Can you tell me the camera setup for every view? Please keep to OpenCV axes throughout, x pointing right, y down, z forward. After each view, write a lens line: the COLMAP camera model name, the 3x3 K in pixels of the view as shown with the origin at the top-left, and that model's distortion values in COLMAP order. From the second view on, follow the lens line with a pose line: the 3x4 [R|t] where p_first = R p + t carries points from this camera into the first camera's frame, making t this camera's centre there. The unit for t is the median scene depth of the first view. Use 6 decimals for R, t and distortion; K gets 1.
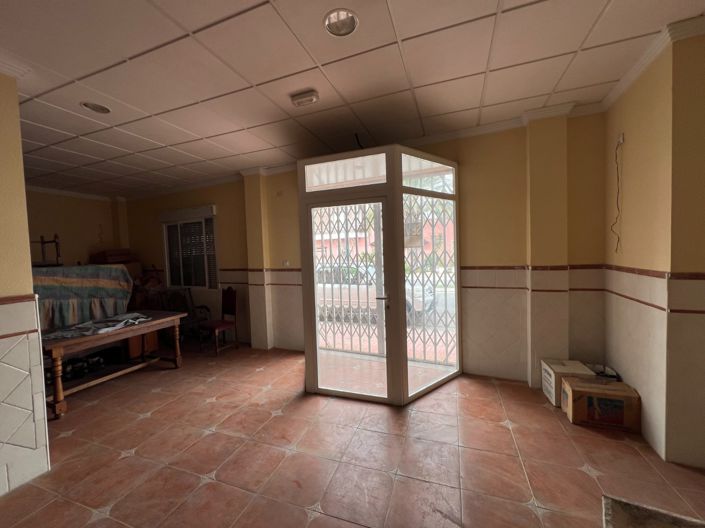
lens RADIAL K [[282.0, 0, 349.1], [0, 282.0, 262.4], [0, 0, 1]] dist [-0.002375, 0.000201]
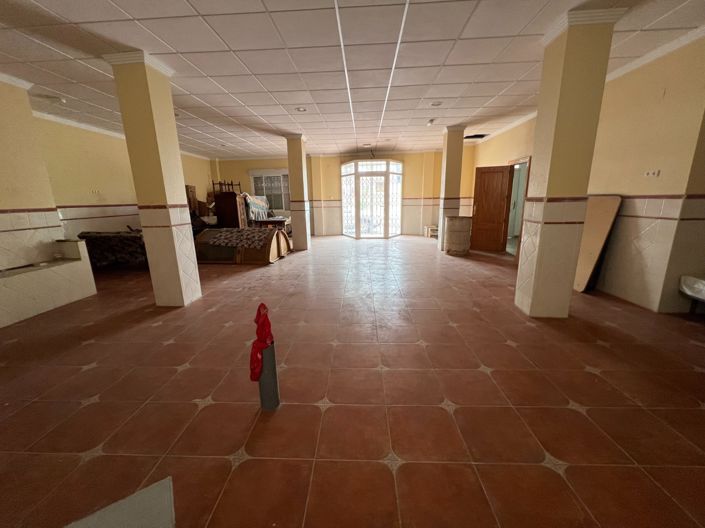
lens RADIAL K [[282.0, 0, 352.1], [0, 282.0, 265.2], [0, 0, 1]] dist [-0.002375, 0.000201]
pose [[0.949921, -0.052684, 0.308016, -1.088396], [-0.004689, 0.983172, 0.182623, 0.169508], [-0.312454, -0.174922, 0.933689, -1.776934]]
